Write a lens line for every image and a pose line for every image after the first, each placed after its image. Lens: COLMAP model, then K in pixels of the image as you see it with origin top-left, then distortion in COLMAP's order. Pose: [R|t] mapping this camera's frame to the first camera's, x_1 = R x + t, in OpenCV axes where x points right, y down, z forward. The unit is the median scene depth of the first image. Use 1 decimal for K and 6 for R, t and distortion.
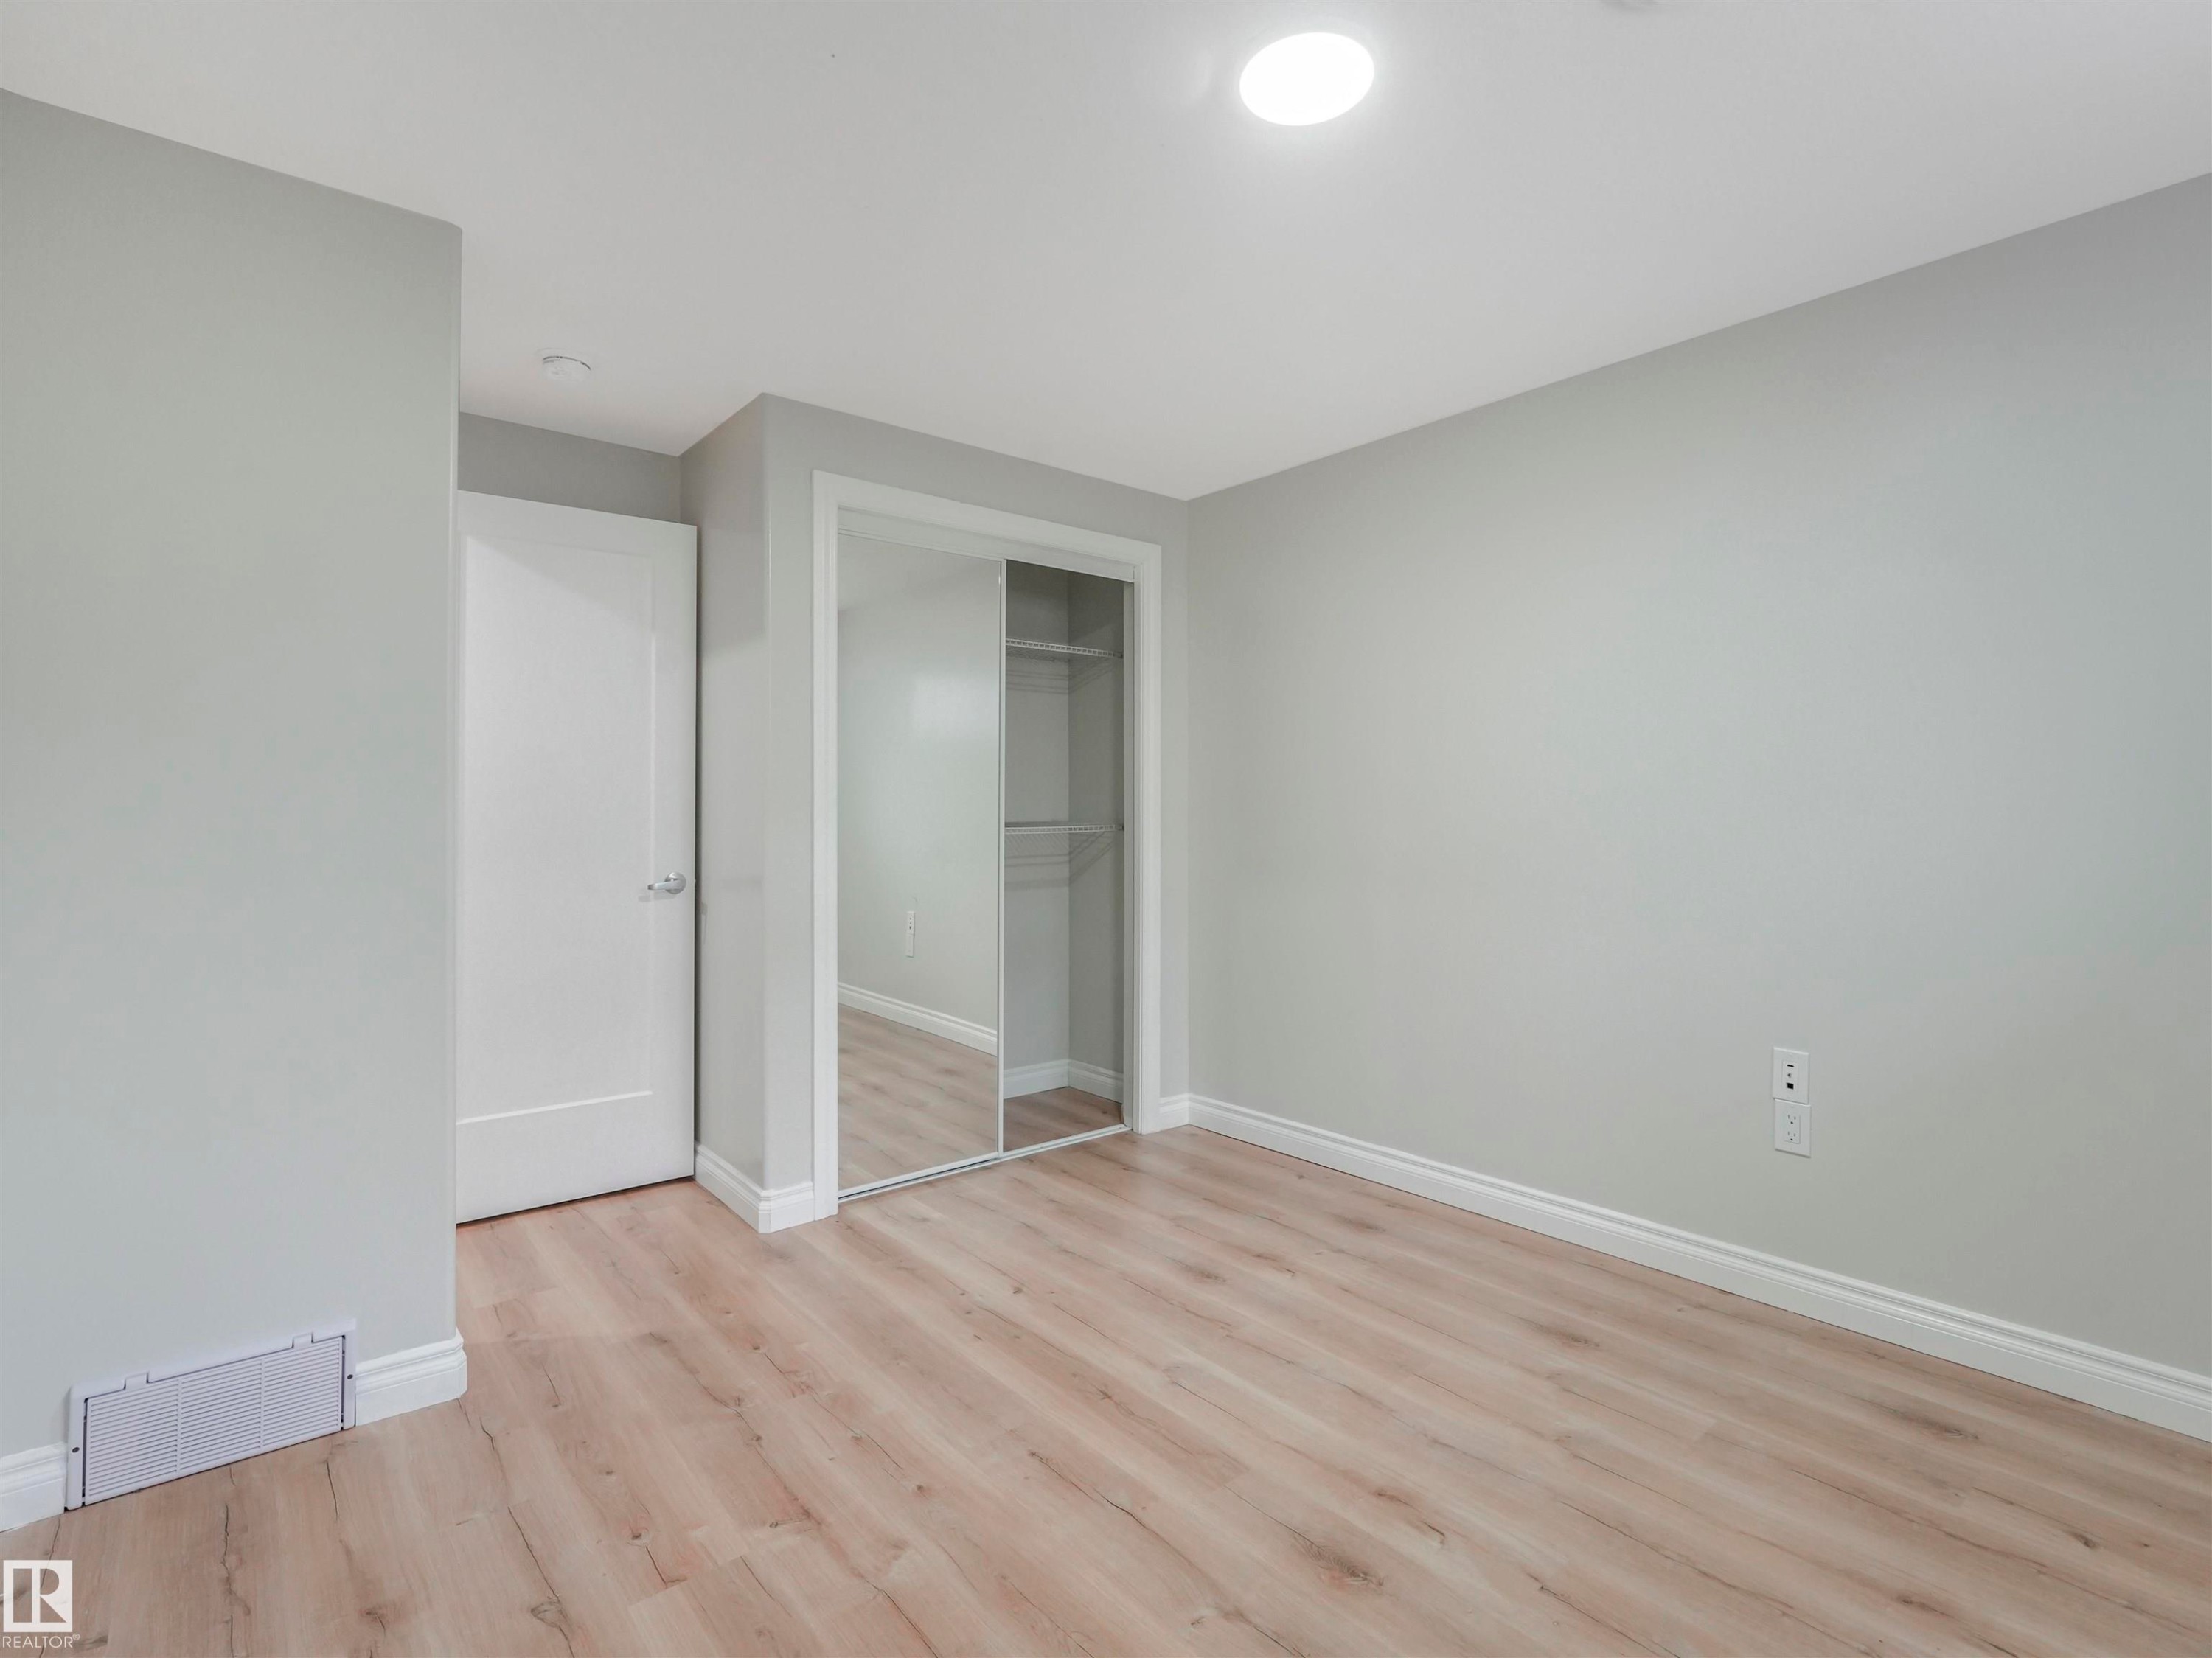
lens RADIAL K [[1065.7, 0, 1104.6], [0, 1065.7, 818.4], [0, 0, 1]] dist [0.001081, 0.000178]
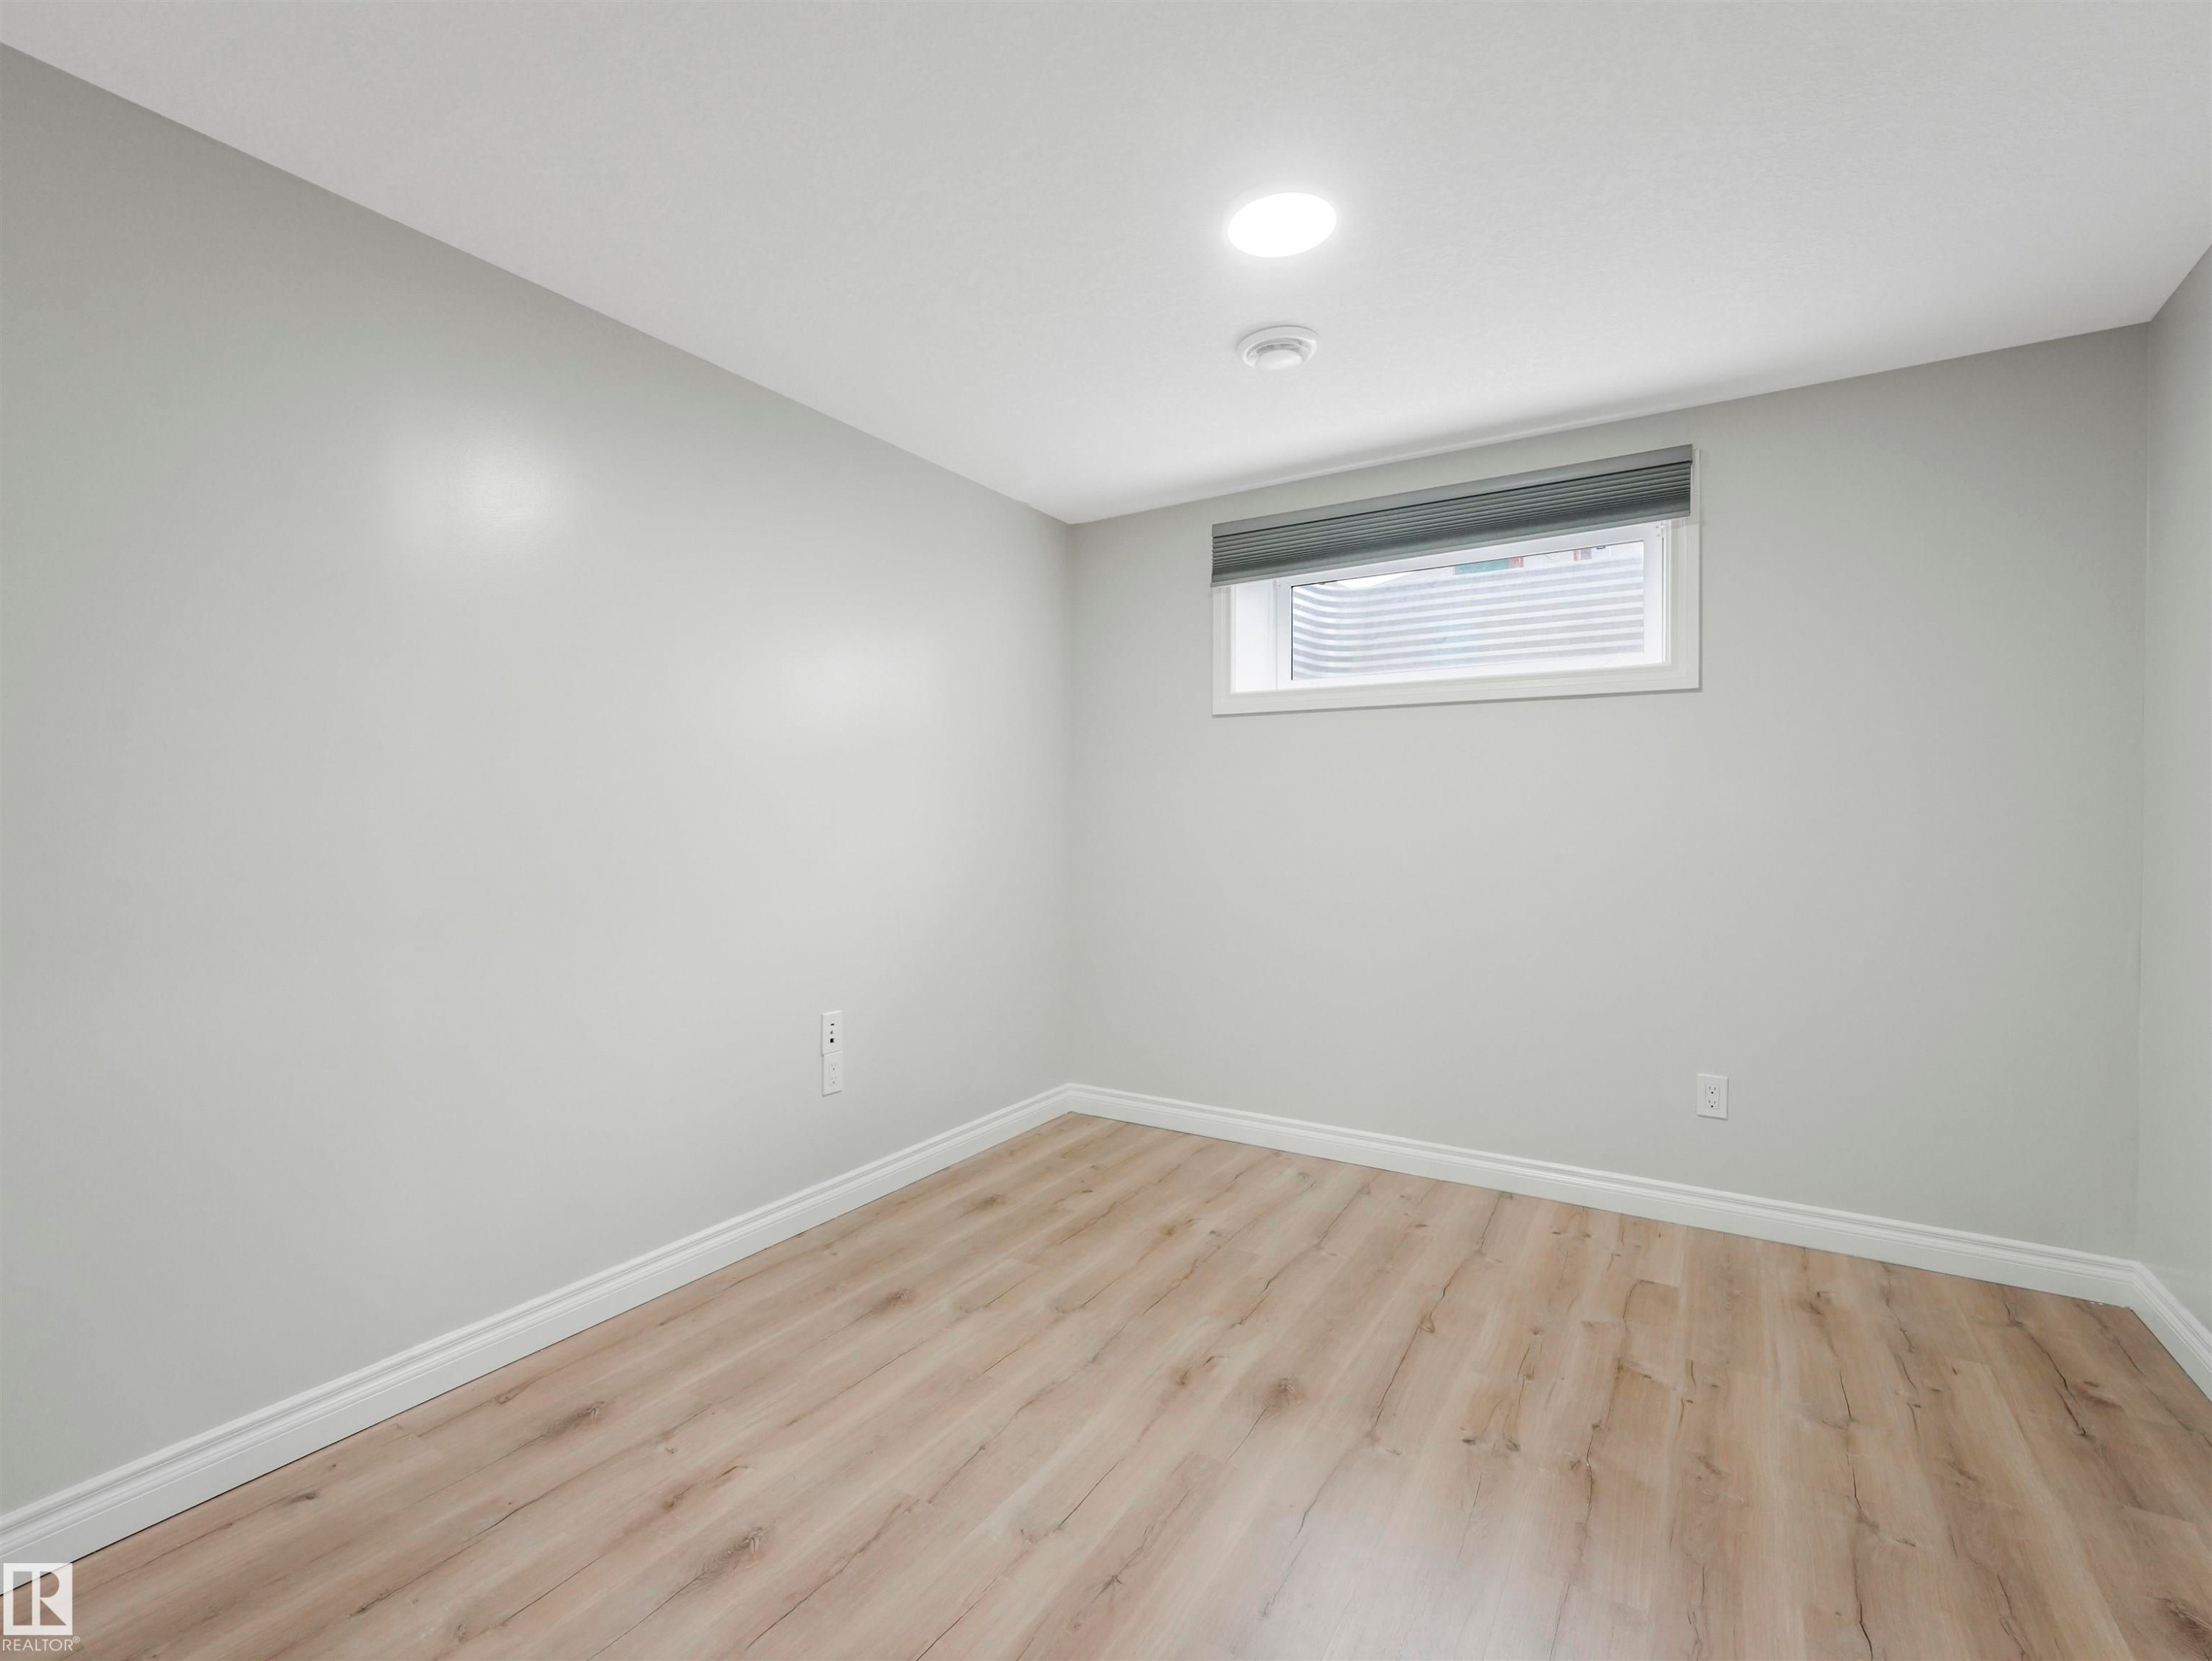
lens RADIAL K [[1018.5, 0, 1096.1], [0, 1018.5, 835.4], [0, 0, 1]] dist [0.000063, -0.000205]
pose [[-0.319413, -0.009651, 0.947567, -0.656299], [0.005616, 0.999911, 0.012077, -0.007638], [-0.947599, 0.009179, -0.319330, 1.182496]]
